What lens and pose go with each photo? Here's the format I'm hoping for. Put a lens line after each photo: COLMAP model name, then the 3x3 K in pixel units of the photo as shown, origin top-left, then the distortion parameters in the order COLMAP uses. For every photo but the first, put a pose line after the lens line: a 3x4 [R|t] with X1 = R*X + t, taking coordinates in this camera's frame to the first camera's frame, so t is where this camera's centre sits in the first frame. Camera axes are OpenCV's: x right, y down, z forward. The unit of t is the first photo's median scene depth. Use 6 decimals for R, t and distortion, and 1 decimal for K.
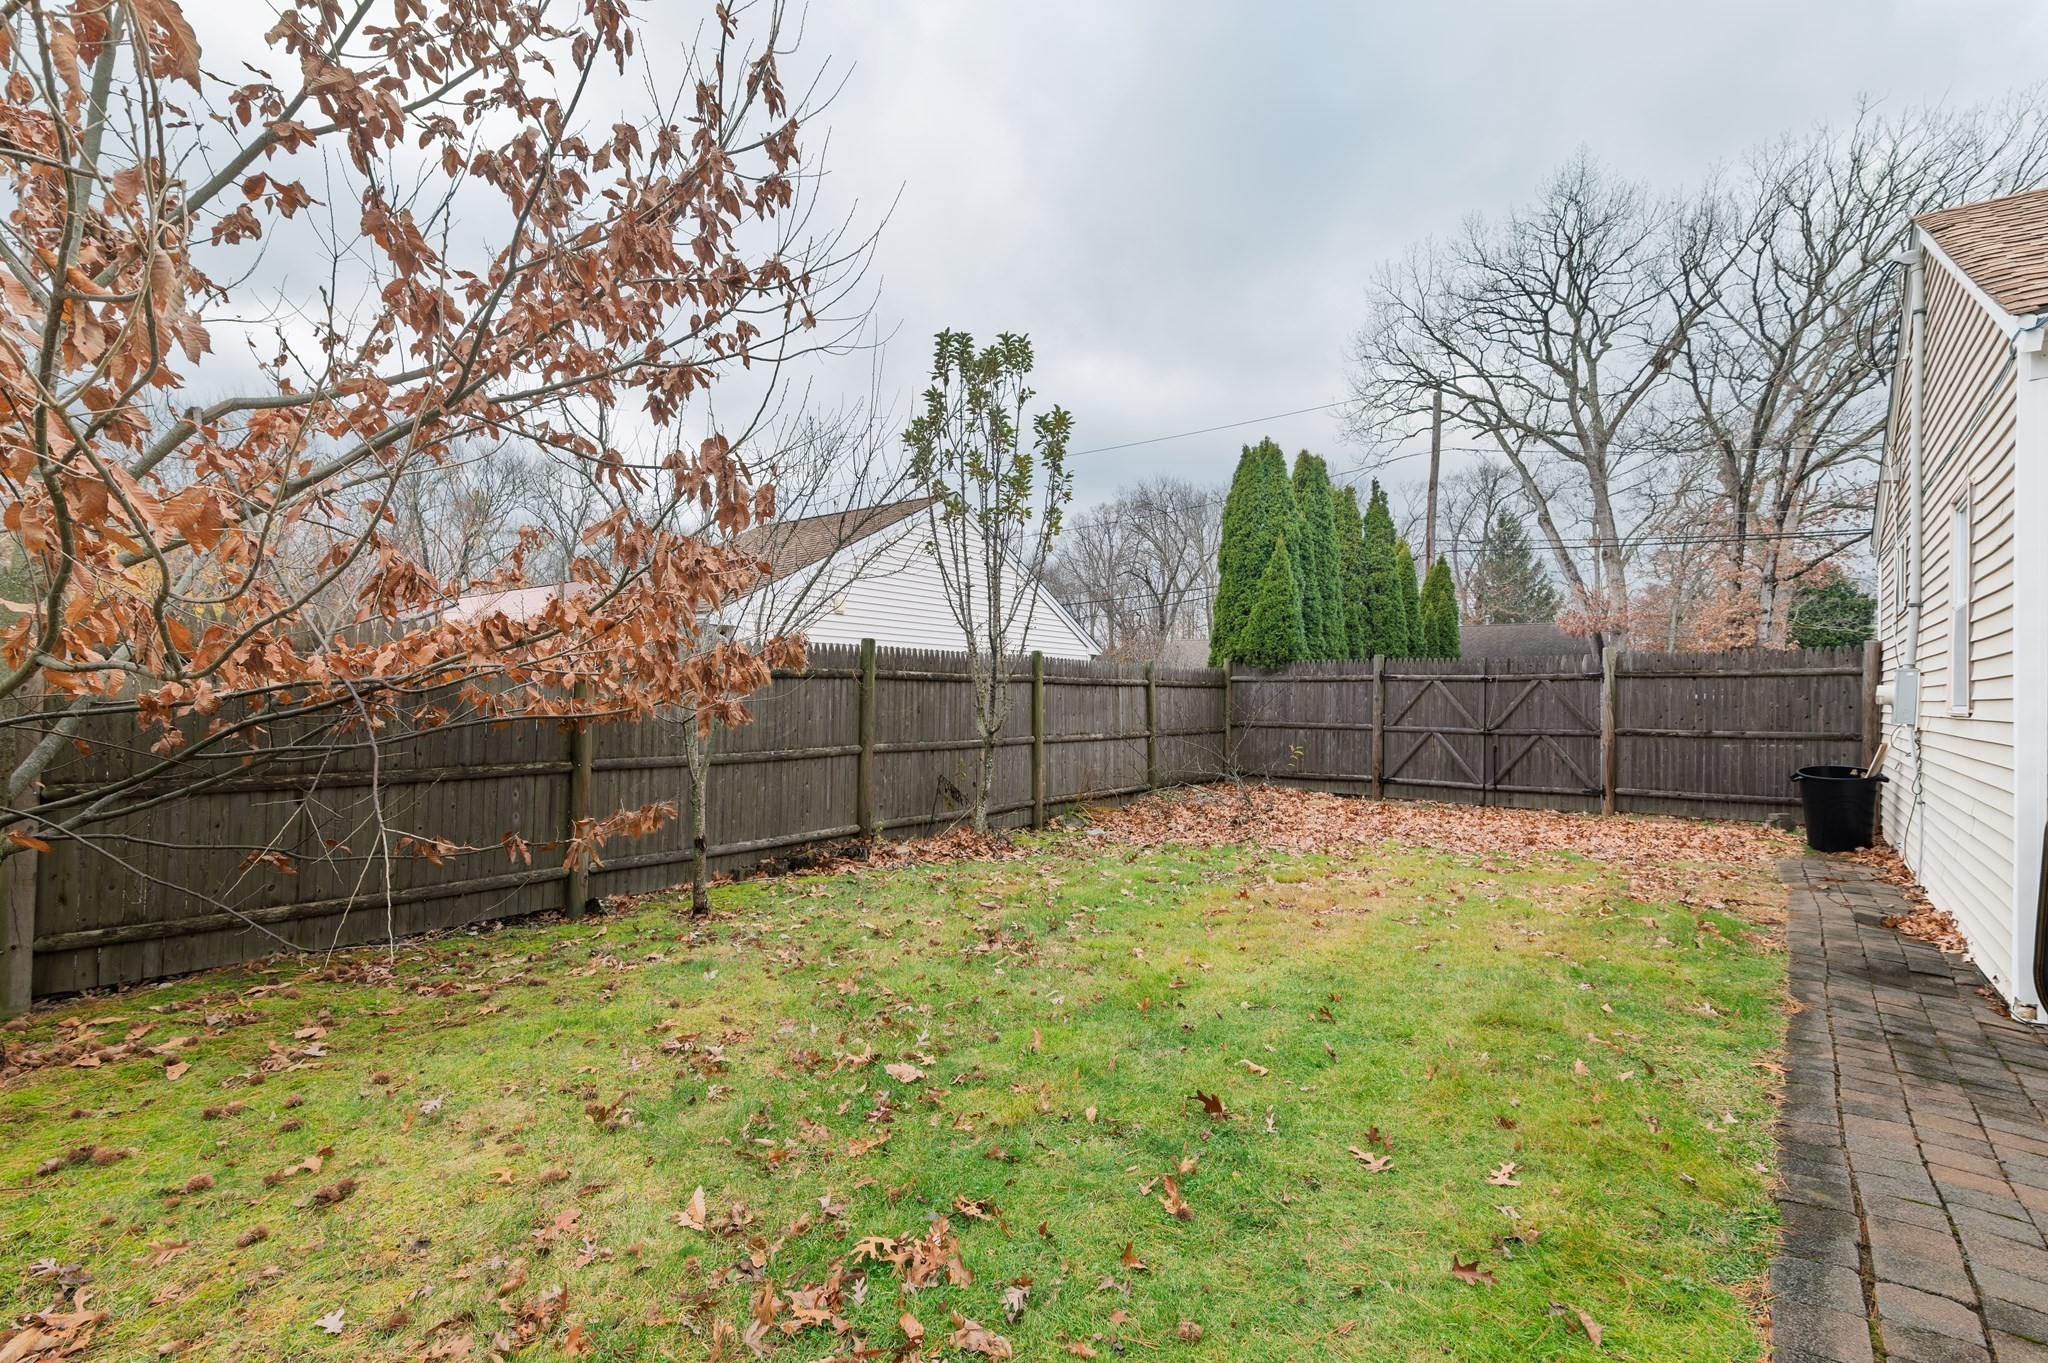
lens RADIAL K [[921.7, 0, 1024.0], [0, 921.7, 681.5], [0, 0, 1]] dist [0.016619, -0.001568]
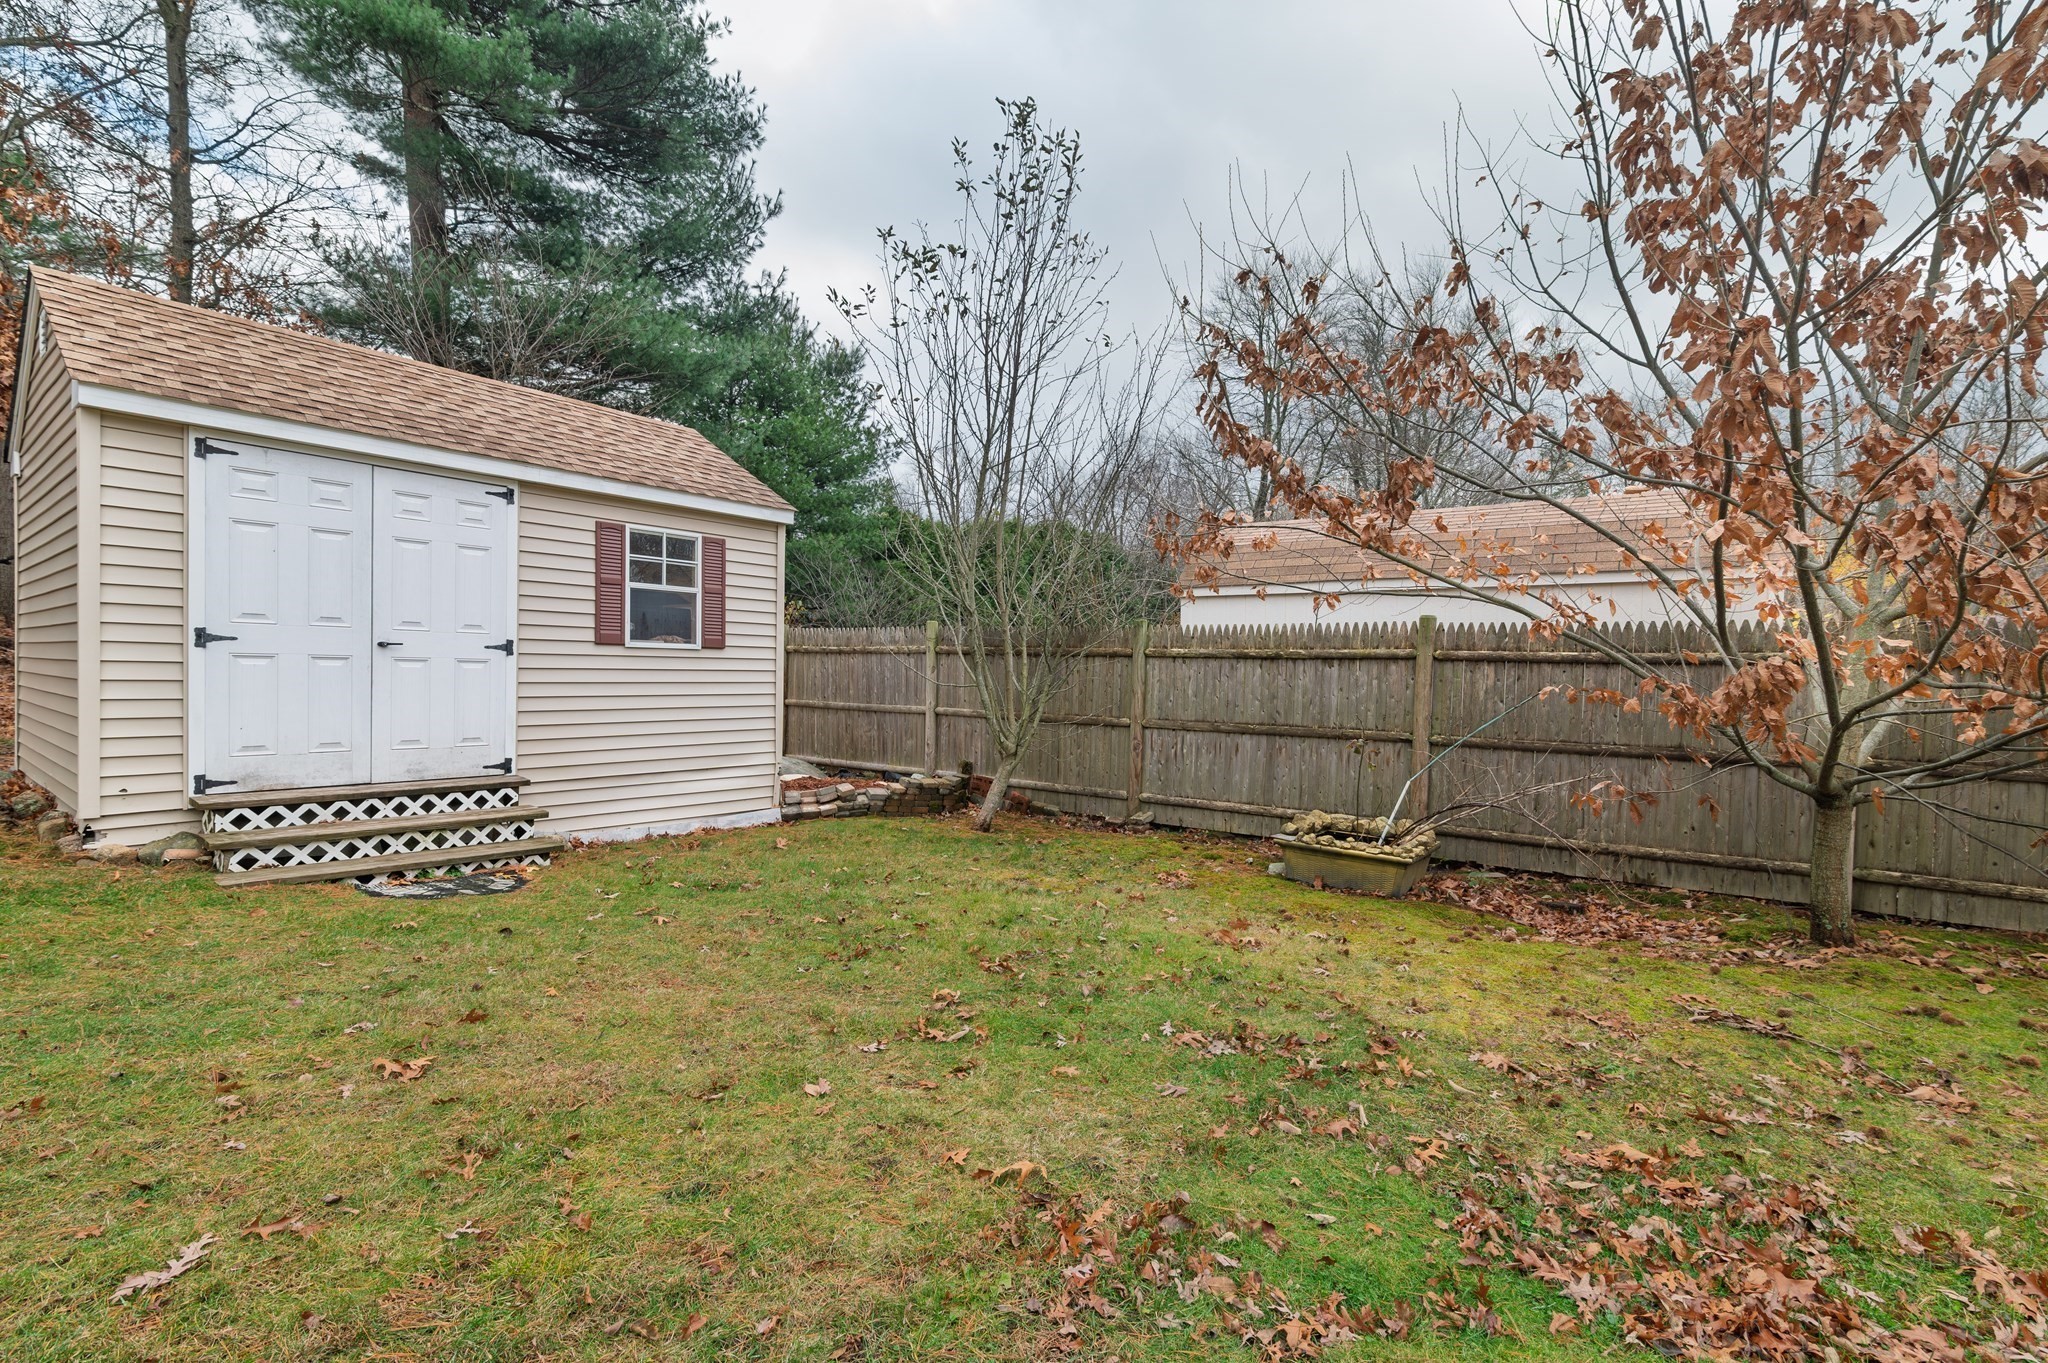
lens RADIAL K [[921.7, 0, 1024.0], [0, 921.7, 681.5], [0, 0, 1]] dist [0.016619, -0.001568]
pose [[0.095517, 0.010171, -0.995376, 0.296459], [0.003573, 0.999938, 0.010560, -0.032015], [0.995421, -0.004565, 0.095475, -0.517740]]
